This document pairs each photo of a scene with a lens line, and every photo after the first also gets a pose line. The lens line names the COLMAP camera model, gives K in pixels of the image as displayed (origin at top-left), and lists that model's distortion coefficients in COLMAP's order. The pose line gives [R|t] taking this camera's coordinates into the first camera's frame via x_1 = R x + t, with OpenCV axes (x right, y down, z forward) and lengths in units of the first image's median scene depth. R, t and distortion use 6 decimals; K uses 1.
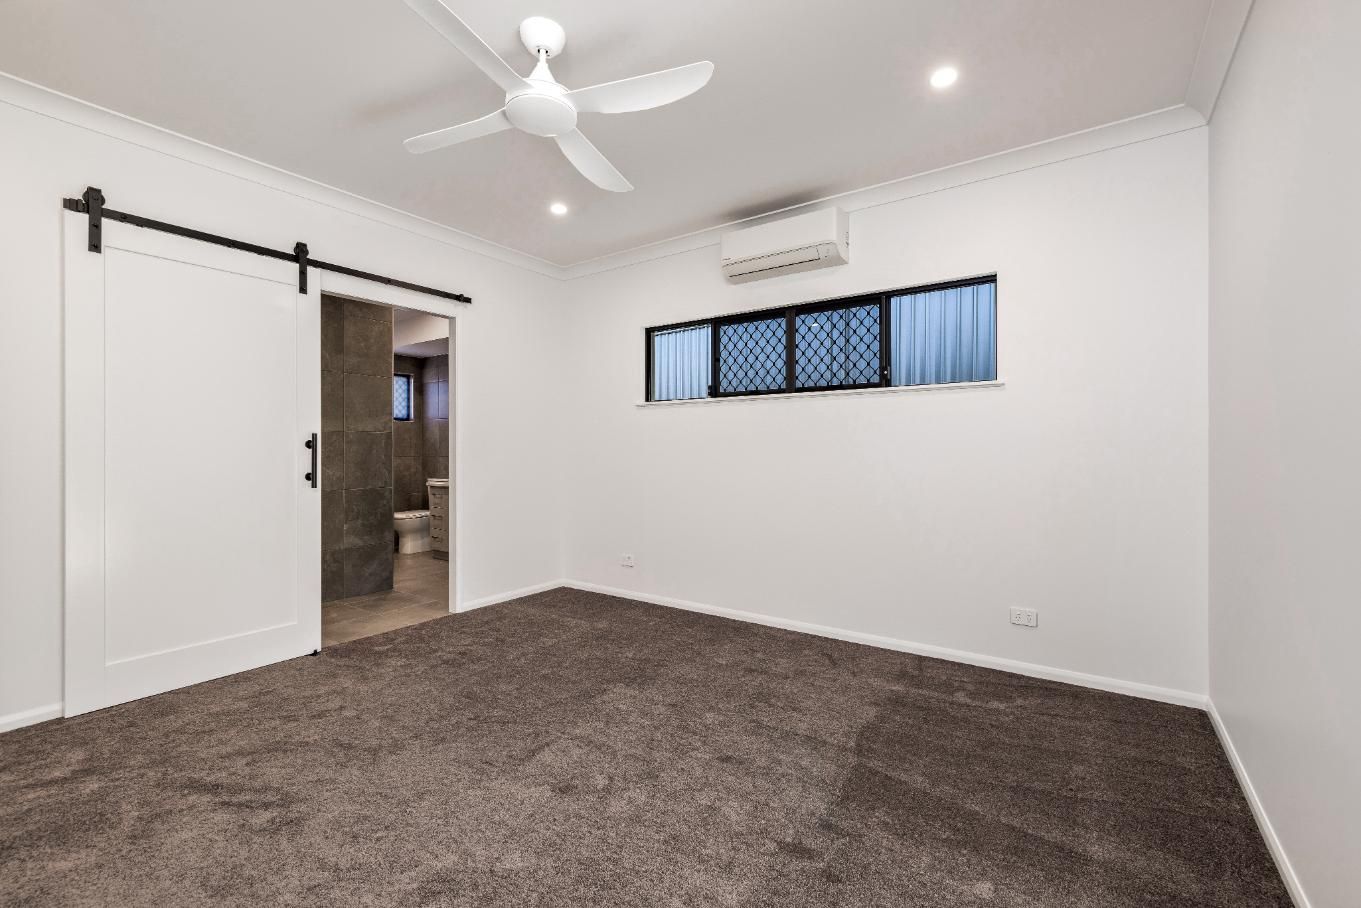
lens RADIAL K [[588.5, 0, 682.9], [0, 588.5, 454.9], [0, 0, 1]] dist [0.004211, 0.001347]
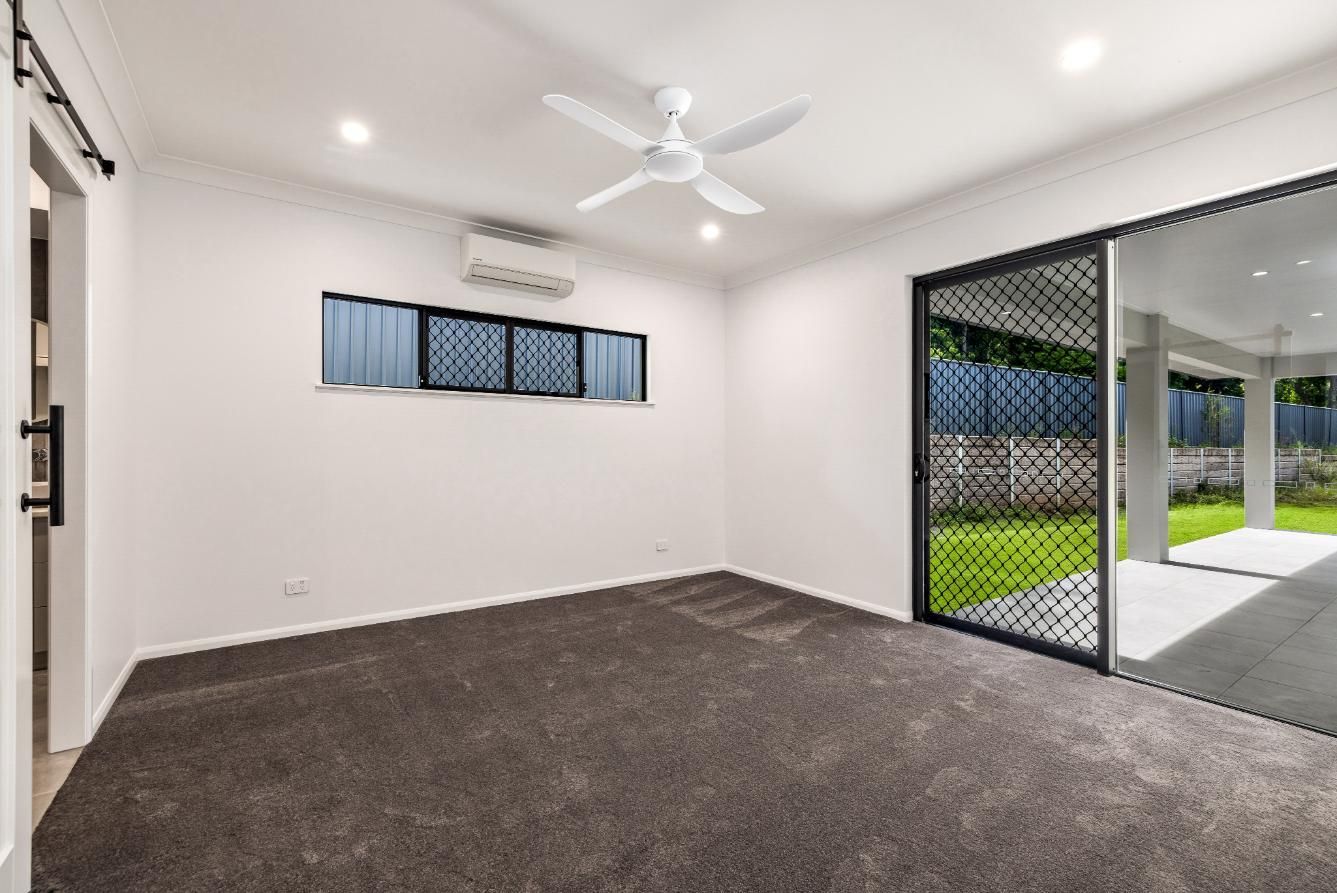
lens RADIAL K [[578.1, 0, 666.6], [0, 578.1, 449.6], [0, 0, 1]] dist [0.004211, 0.001347]
pose [[0.332098, 0.006069, 0.943225, -0.738841], [0.013618, 0.999844, -0.011228, 0.018423], [-0.943146, 0.016574, 0.331964, 0.338046]]
